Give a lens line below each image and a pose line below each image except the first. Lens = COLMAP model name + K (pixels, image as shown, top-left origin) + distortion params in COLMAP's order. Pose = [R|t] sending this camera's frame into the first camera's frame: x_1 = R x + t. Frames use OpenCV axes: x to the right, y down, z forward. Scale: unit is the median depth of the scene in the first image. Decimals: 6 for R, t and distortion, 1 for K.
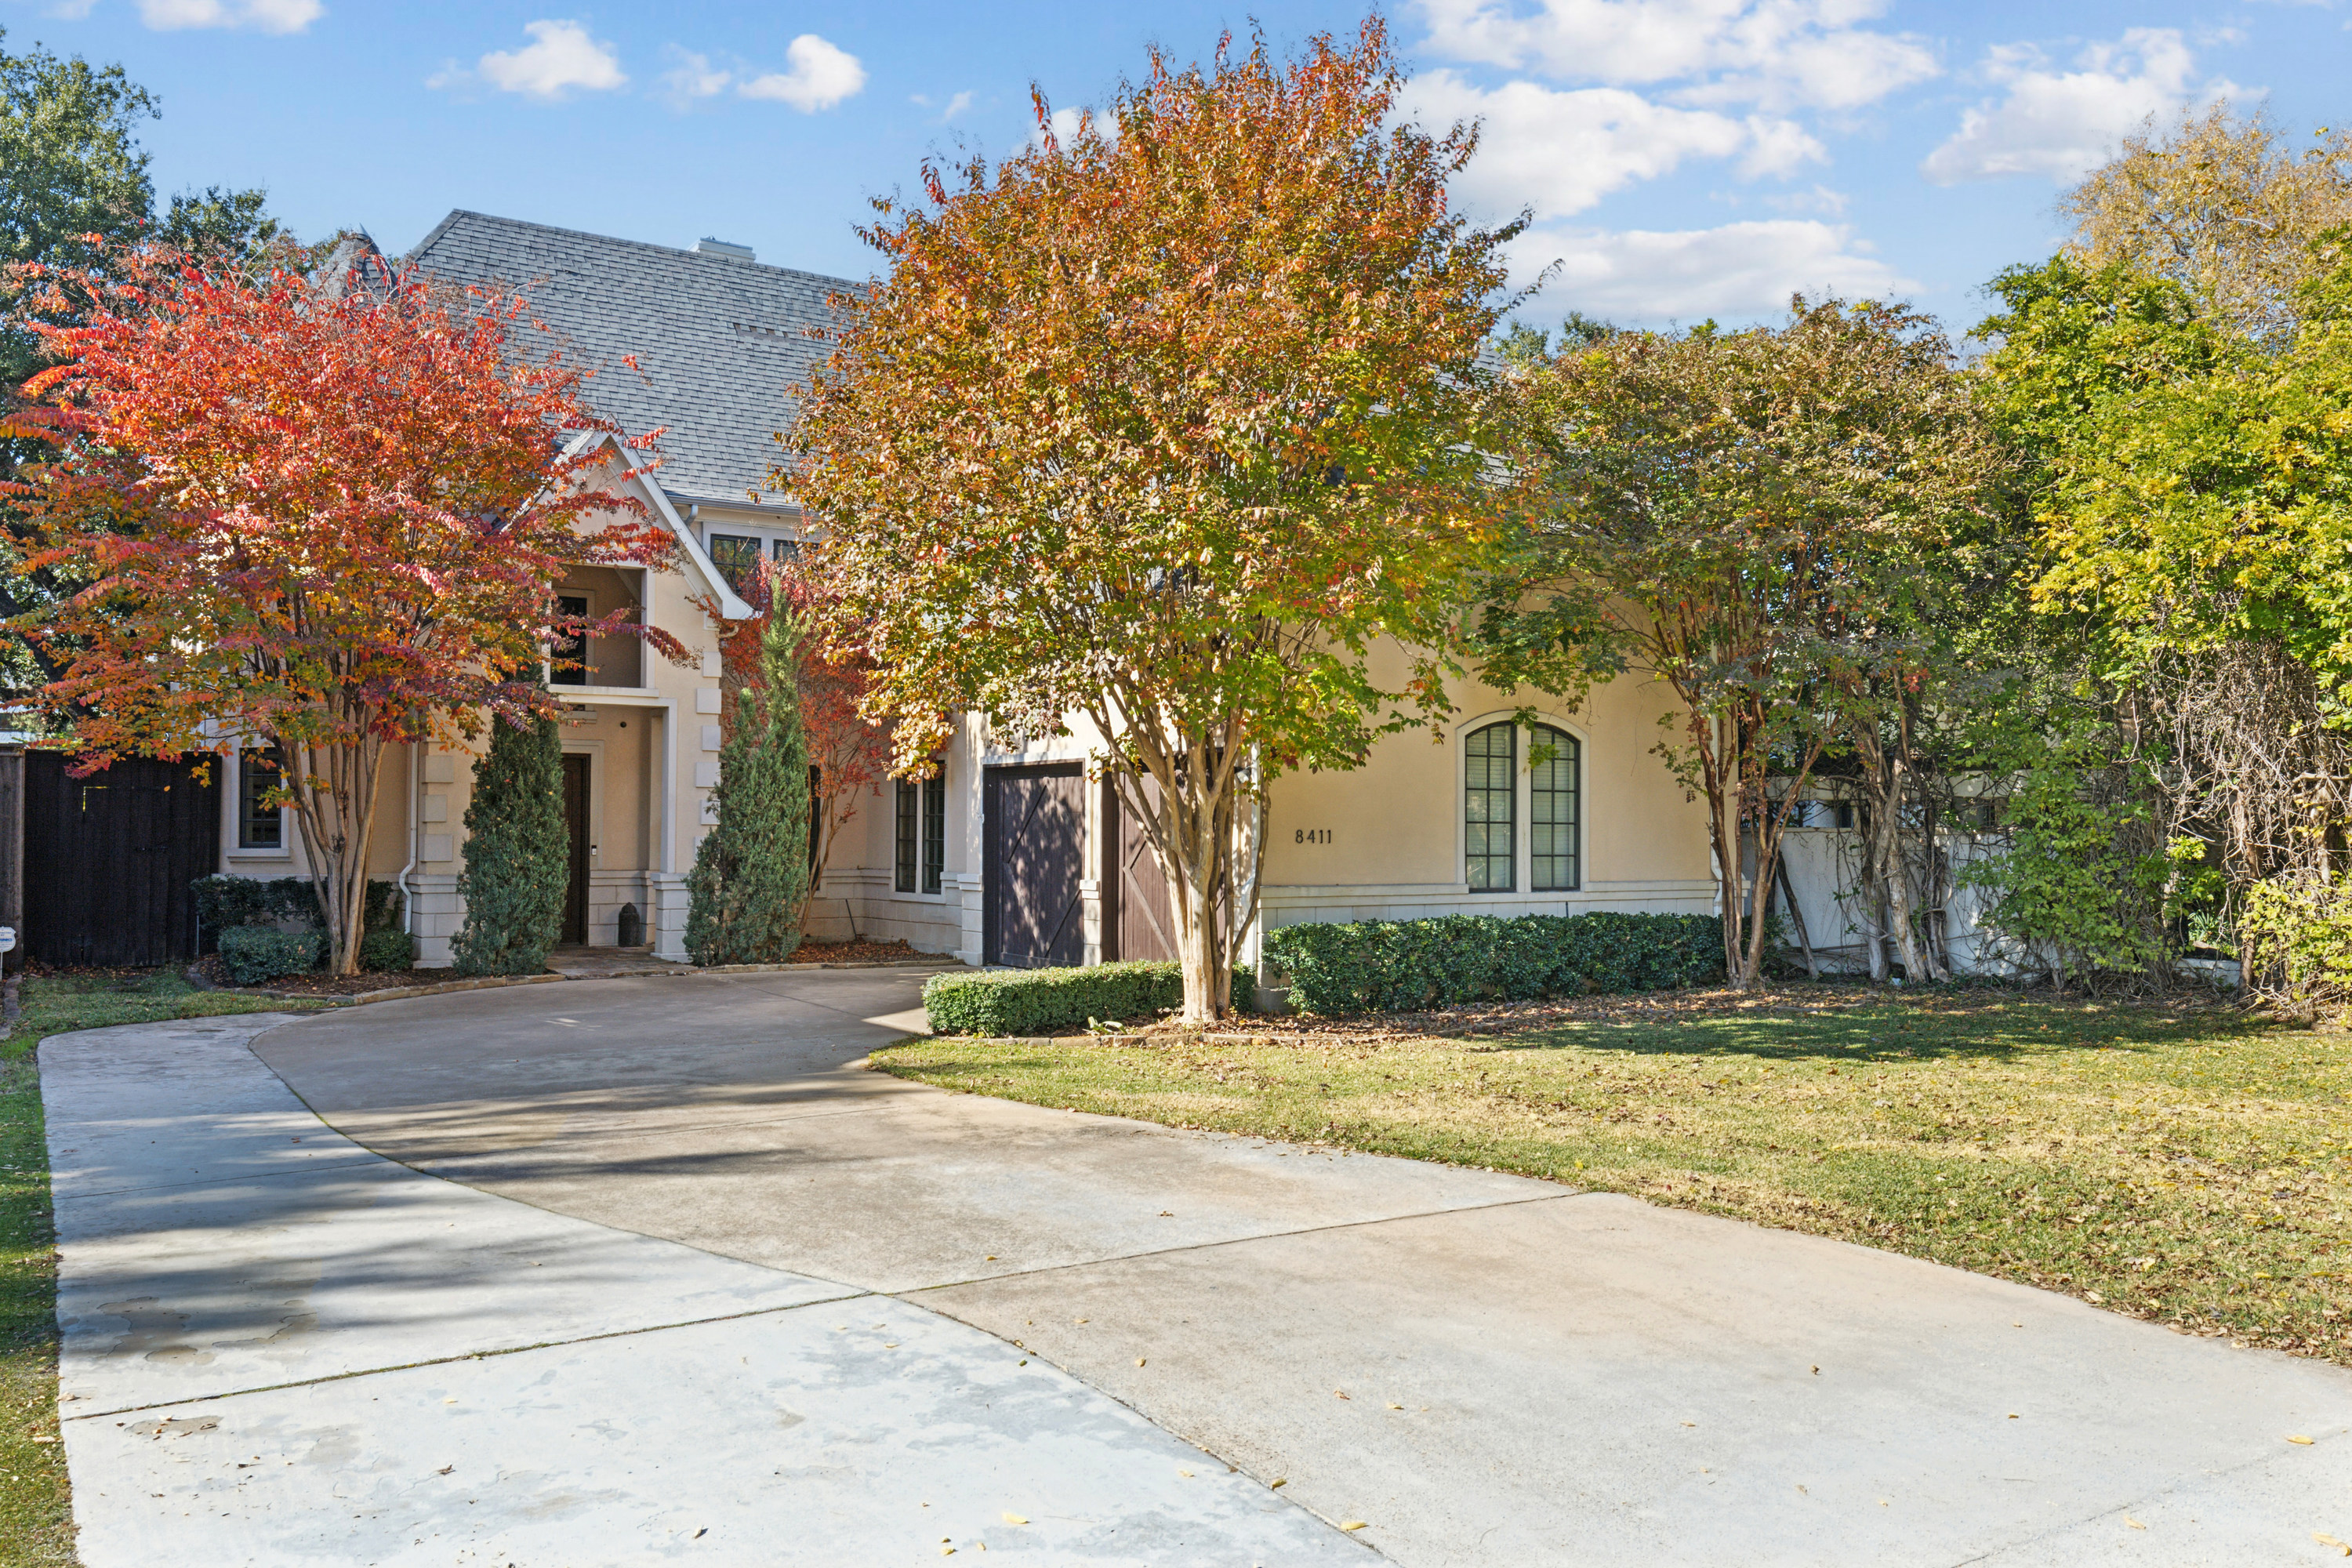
lens RADIAL K [[1770.5, 0, 1176.0], [0, 1770.5, 784.0], [0, 0, 1]] dist [0.007093, 0.000108]
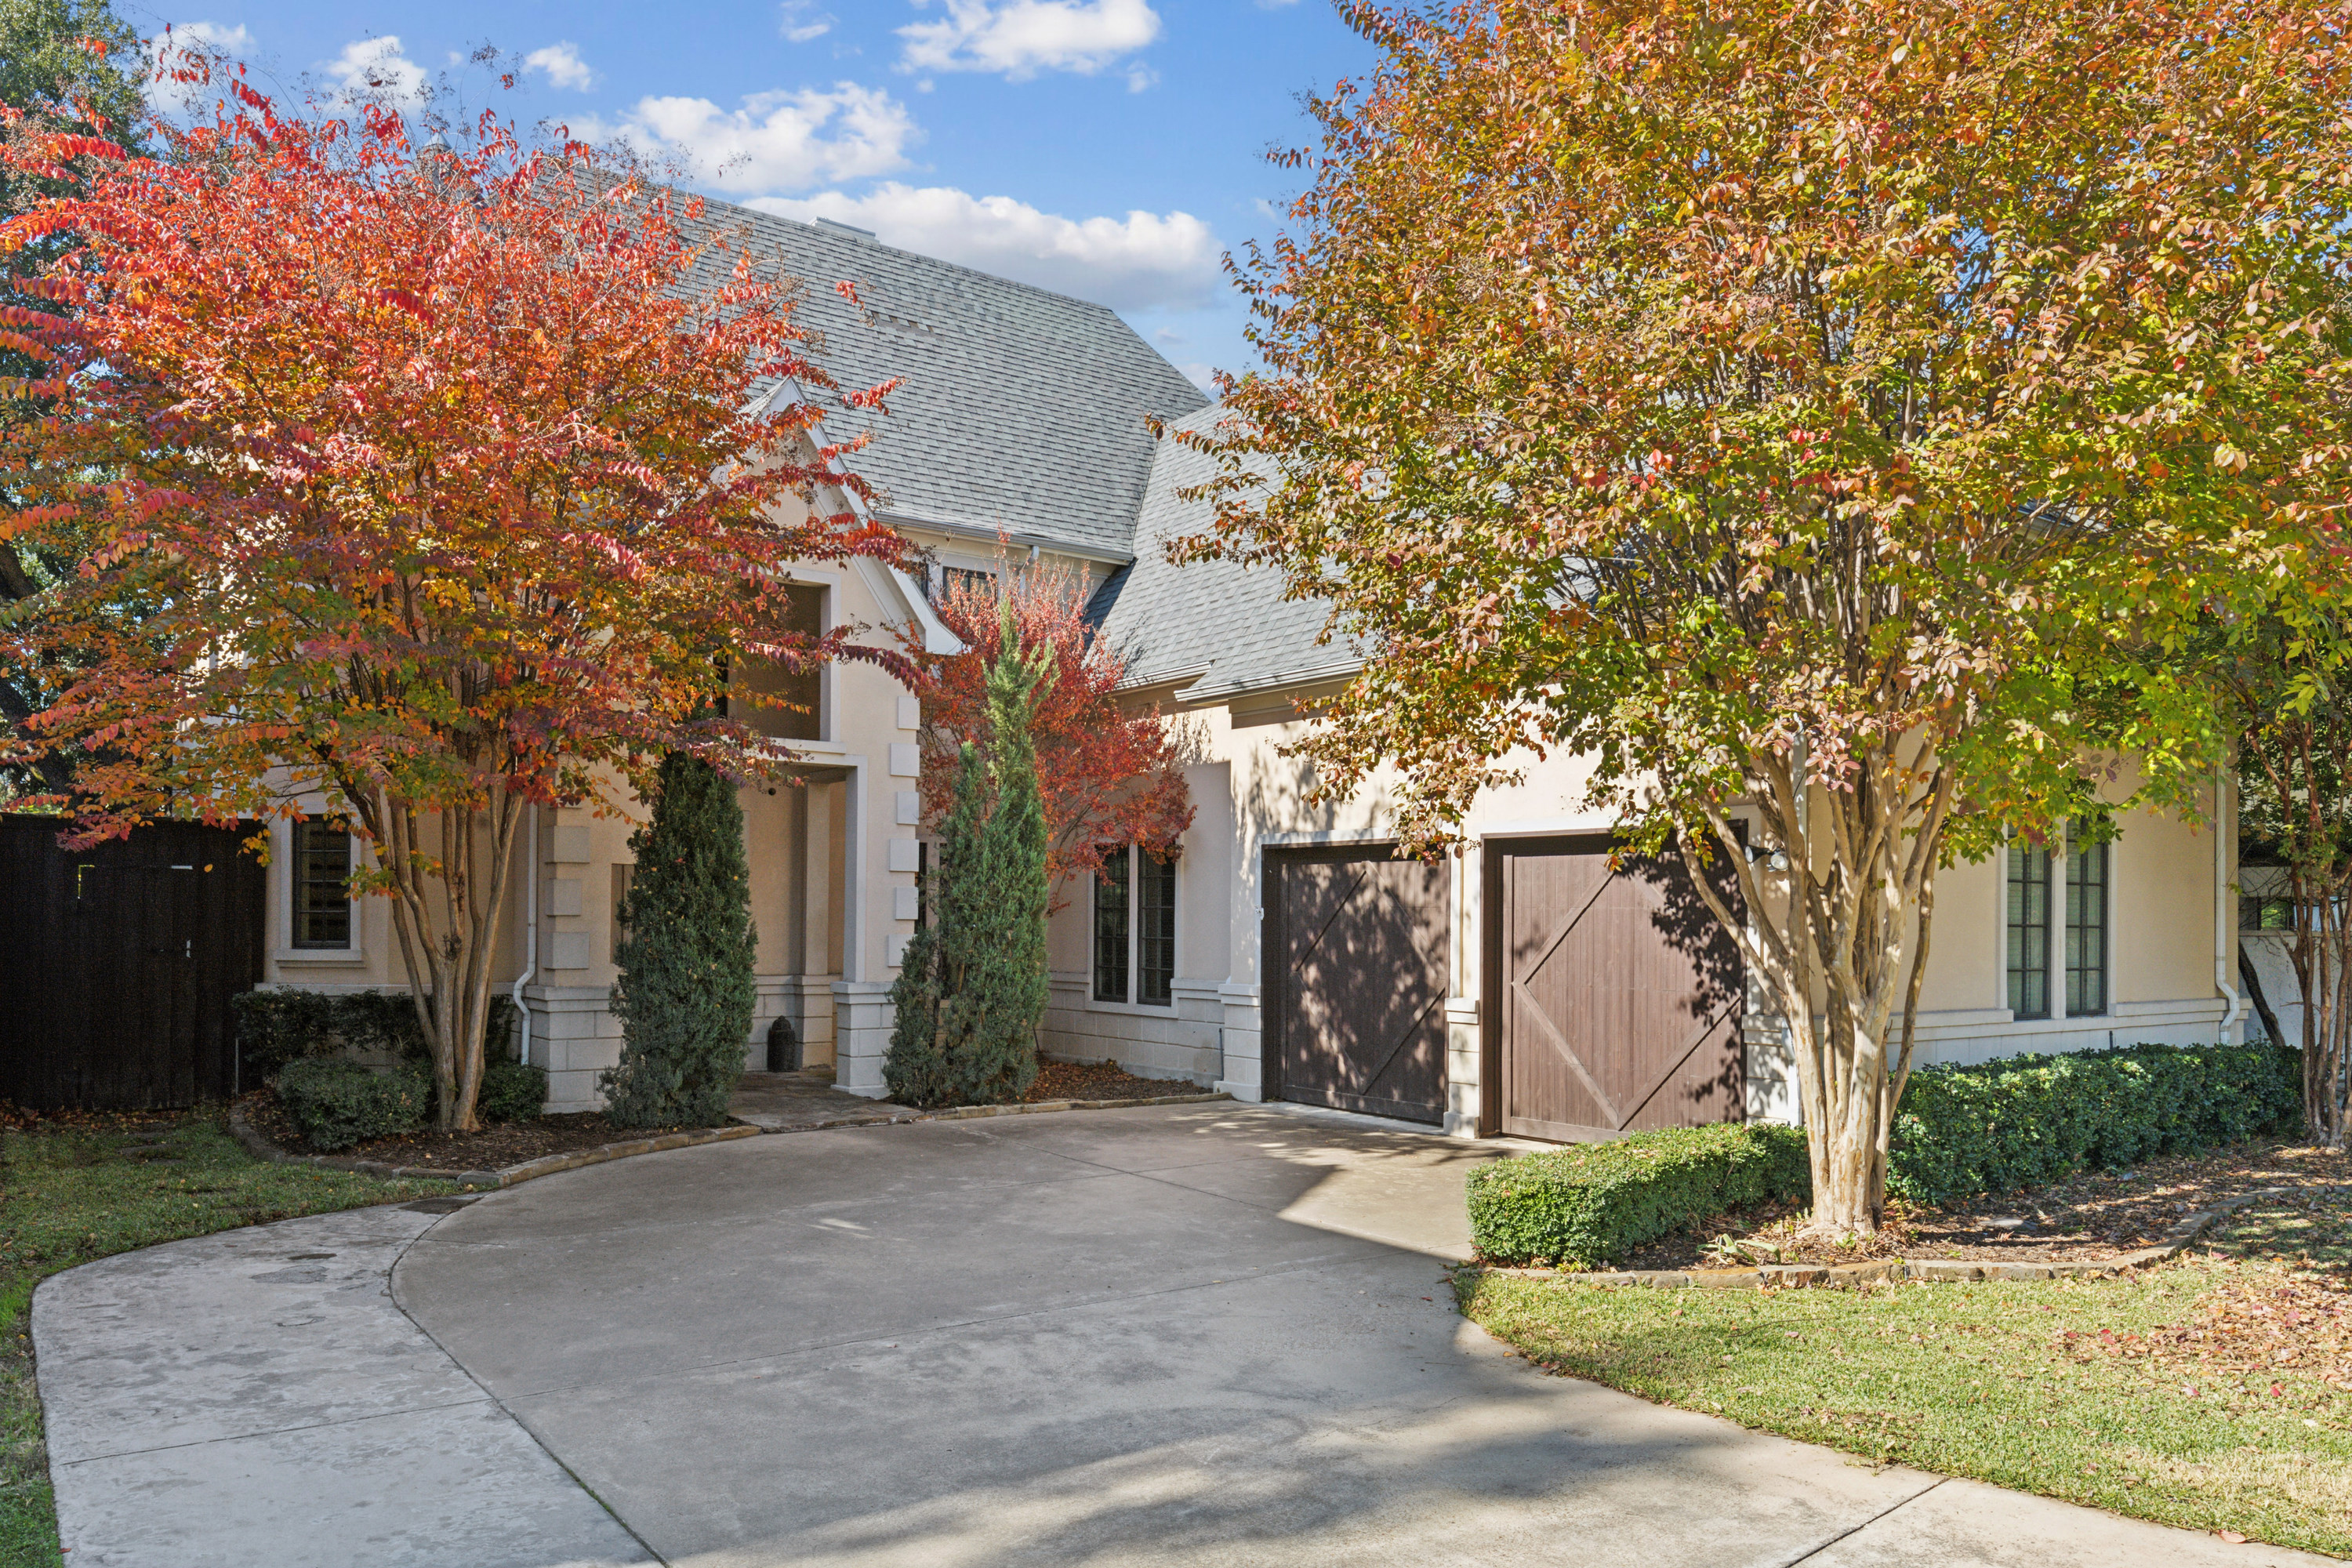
lens RADIAL K [[1644.1, 0, 1174.9], [0, 1644.1, 903.8], [0, 0, 1]] dist [-0.000102, 0.004295]
pose [[0.998659, 0.005534, 0.051472, -0.195534], [-0.006551, 0.999786, 0.019602, 0.001236], [-0.051352, -0.019913, 0.998482, 0.294671]]
